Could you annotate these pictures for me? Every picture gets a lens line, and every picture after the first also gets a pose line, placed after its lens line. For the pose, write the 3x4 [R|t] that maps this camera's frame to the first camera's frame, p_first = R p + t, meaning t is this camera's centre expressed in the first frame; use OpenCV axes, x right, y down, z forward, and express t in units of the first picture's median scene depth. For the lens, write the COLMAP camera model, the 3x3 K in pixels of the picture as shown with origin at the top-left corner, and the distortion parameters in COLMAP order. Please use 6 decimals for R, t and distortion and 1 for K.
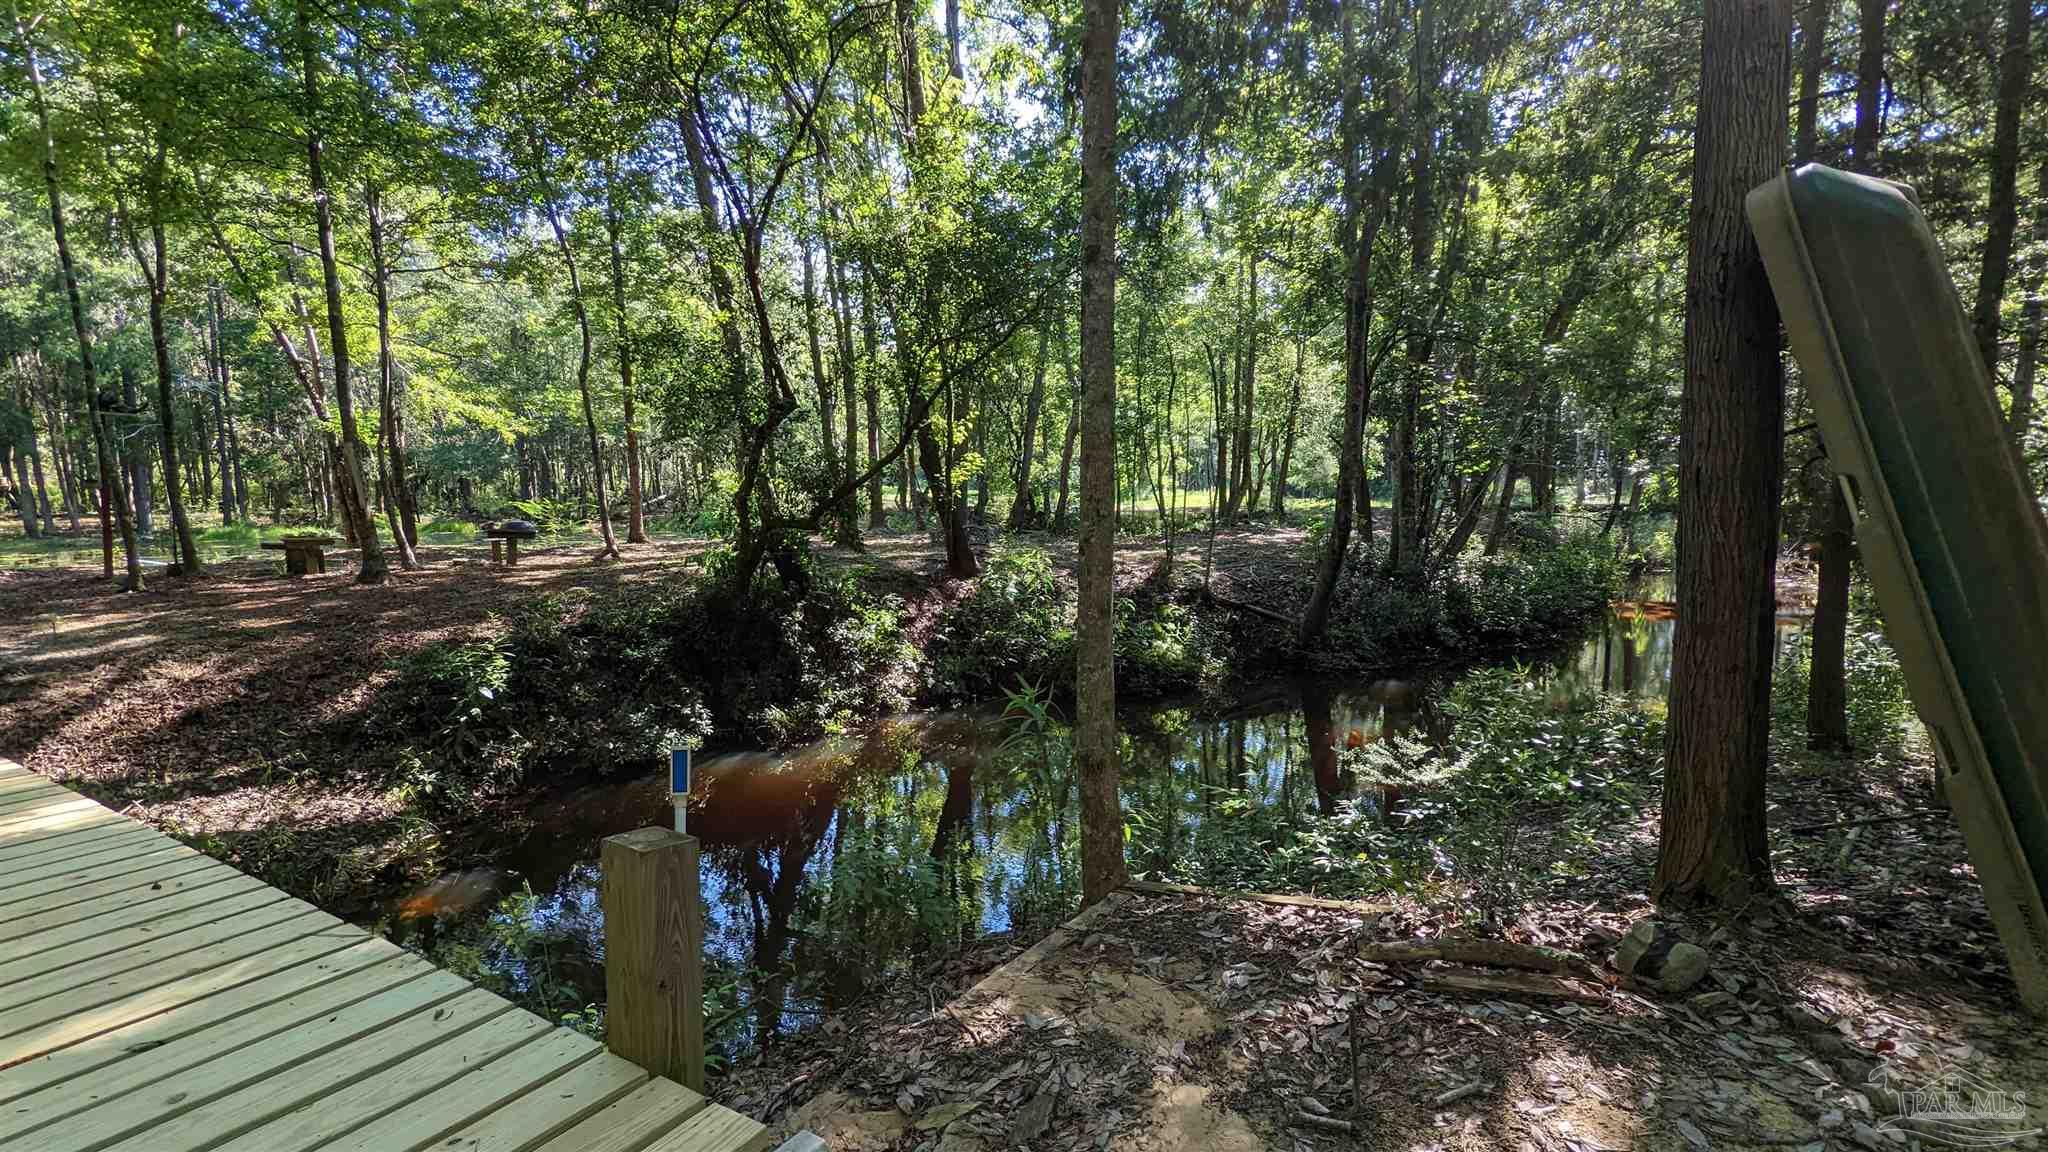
lens RADIAL K [[969.6, 0, 1021.7], [0, 969.6, 573.6], [0, 0, 1]] dist [0.000066, 0.001144]
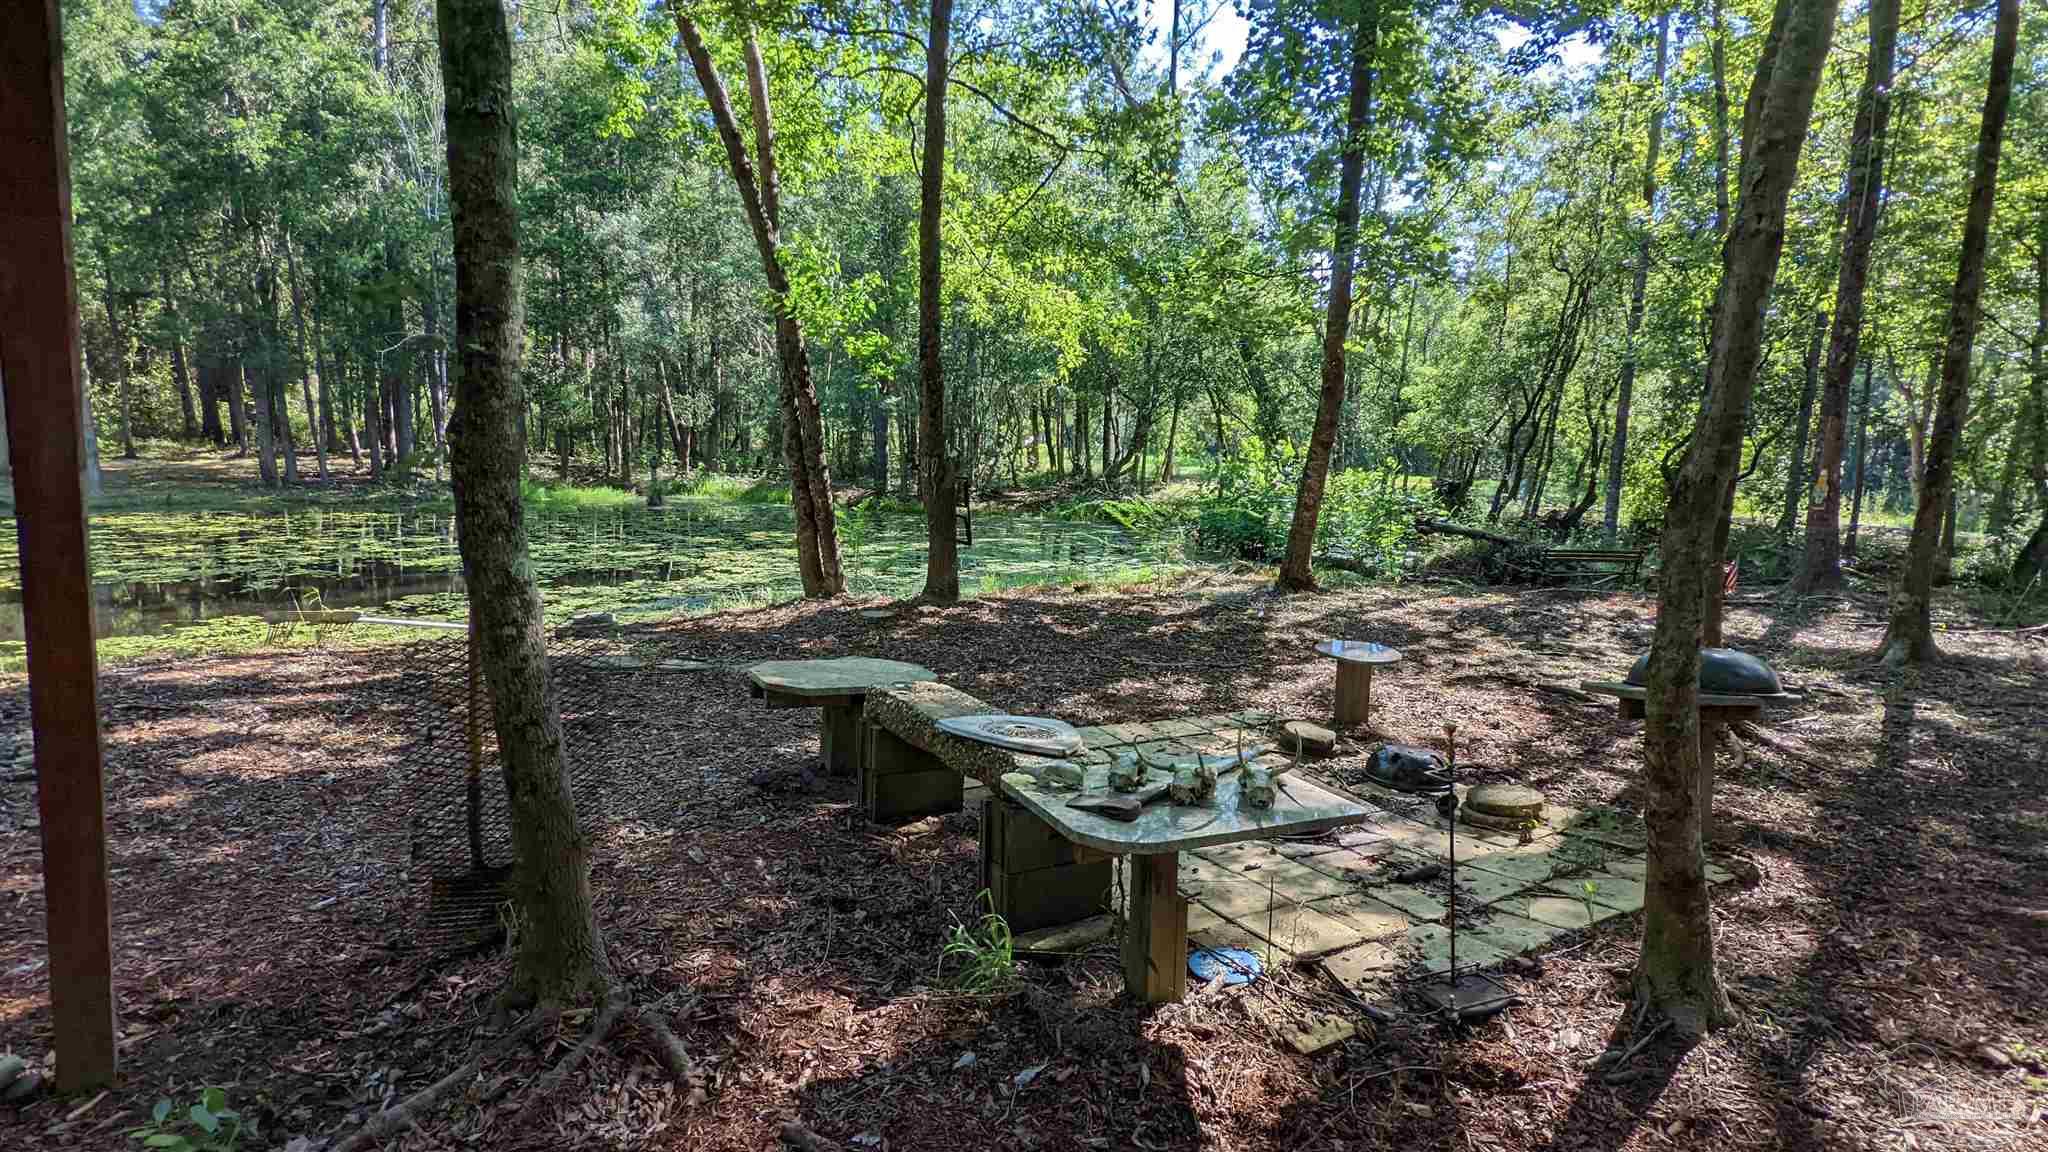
lens RADIAL K [[969.6, 0, 1028.3], [0, 969.6, 578.2], [0, 0, 1]] dist [0.000066, 0.001144]
pose [[0.983642, 0.071836, -0.165193, -0.909138], [-0.065951, 0.996987, 0.040845, -0.093447], [0.167630, -0.029282, 0.985415, 1.022495]]
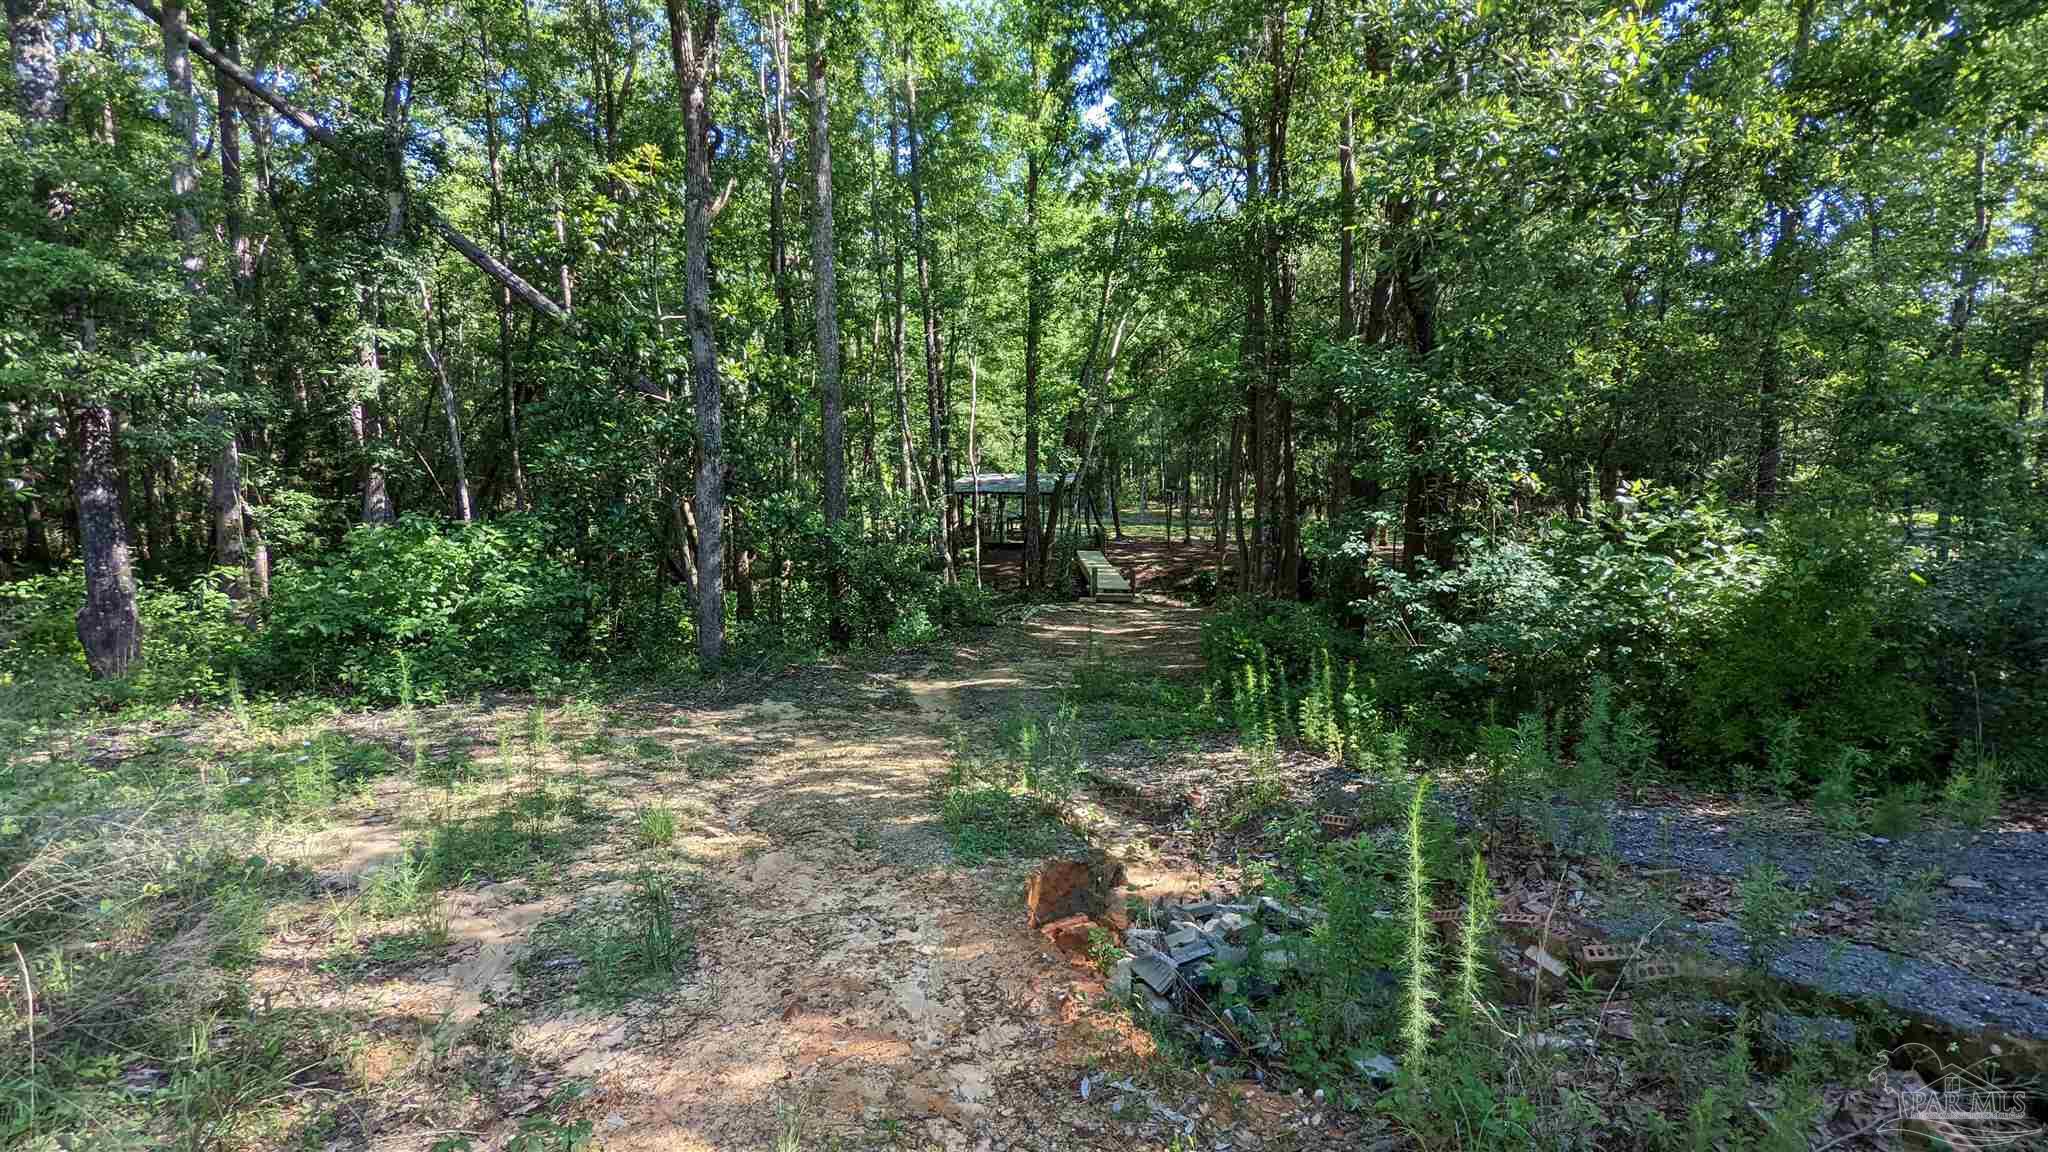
lens RADIAL K [[969.6, 0, 1023.5], [0, 969.6, 577.2], [0, 0, 1]] dist [0.000066, 0.001144]
pose [[0.531969, 0.116273, -0.838743, 1.698599], [-0.103884, 0.992007, 0.071632, -0.069249], [0.840367, 0.049026, 0.539796, -1.262960]]
